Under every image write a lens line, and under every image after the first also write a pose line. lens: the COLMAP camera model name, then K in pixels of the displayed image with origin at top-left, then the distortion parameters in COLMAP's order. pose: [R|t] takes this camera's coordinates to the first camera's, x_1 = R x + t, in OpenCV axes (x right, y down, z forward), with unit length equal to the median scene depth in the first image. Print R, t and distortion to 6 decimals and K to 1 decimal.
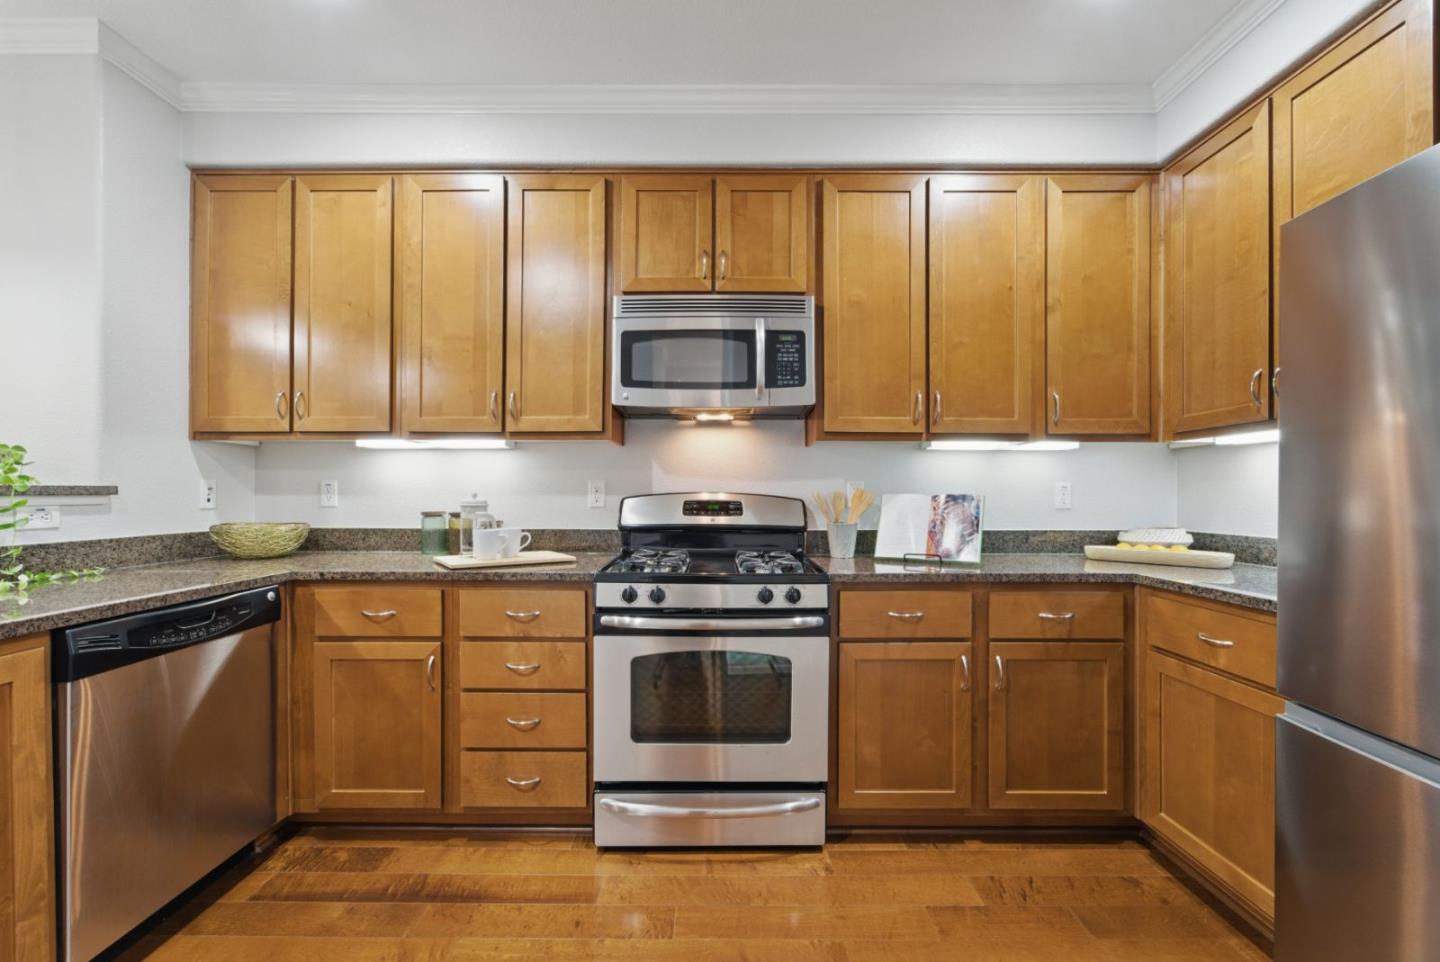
lens RADIAL K [[588.6, 0, 717.6], [0, 588.6, 491.3], [0, 0, 1]] dist [-0.004189, 0.004393]
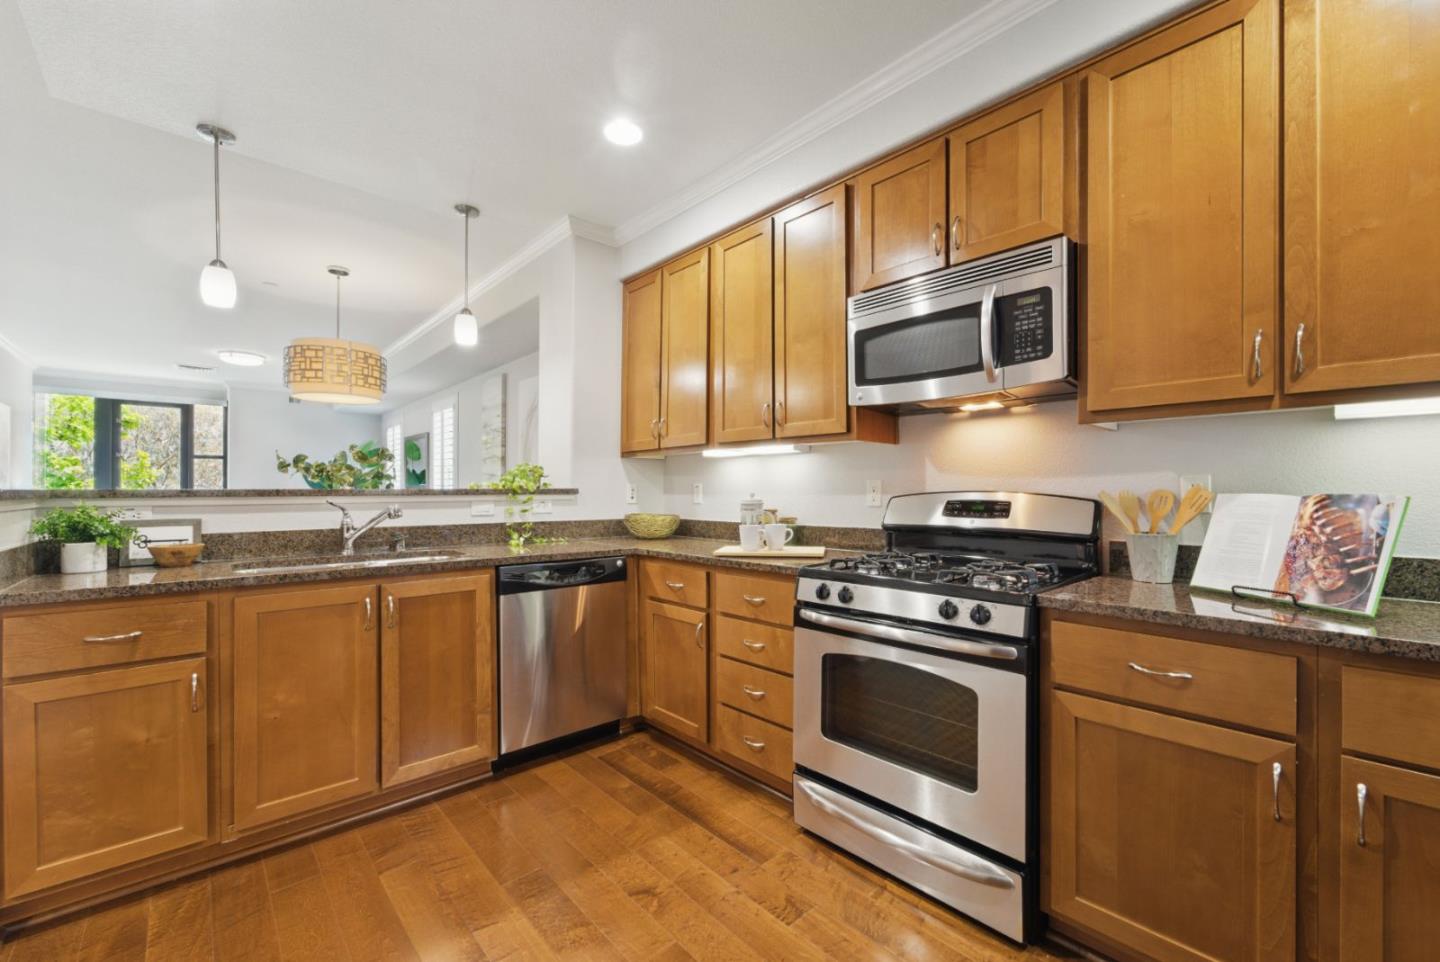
lens RADIAL K [[588.6, 0, 687.5], [0, 588.6, 484.6], [0, 0, 1]] dist [-0.004189, 0.004393]
pose [[0.662475, -0.010956, -0.749004, 0.409612], [0.005486, 0.999937, -0.009774, -0.002759], [0.749064, 0.002366, 0.662494, 0.123584]]
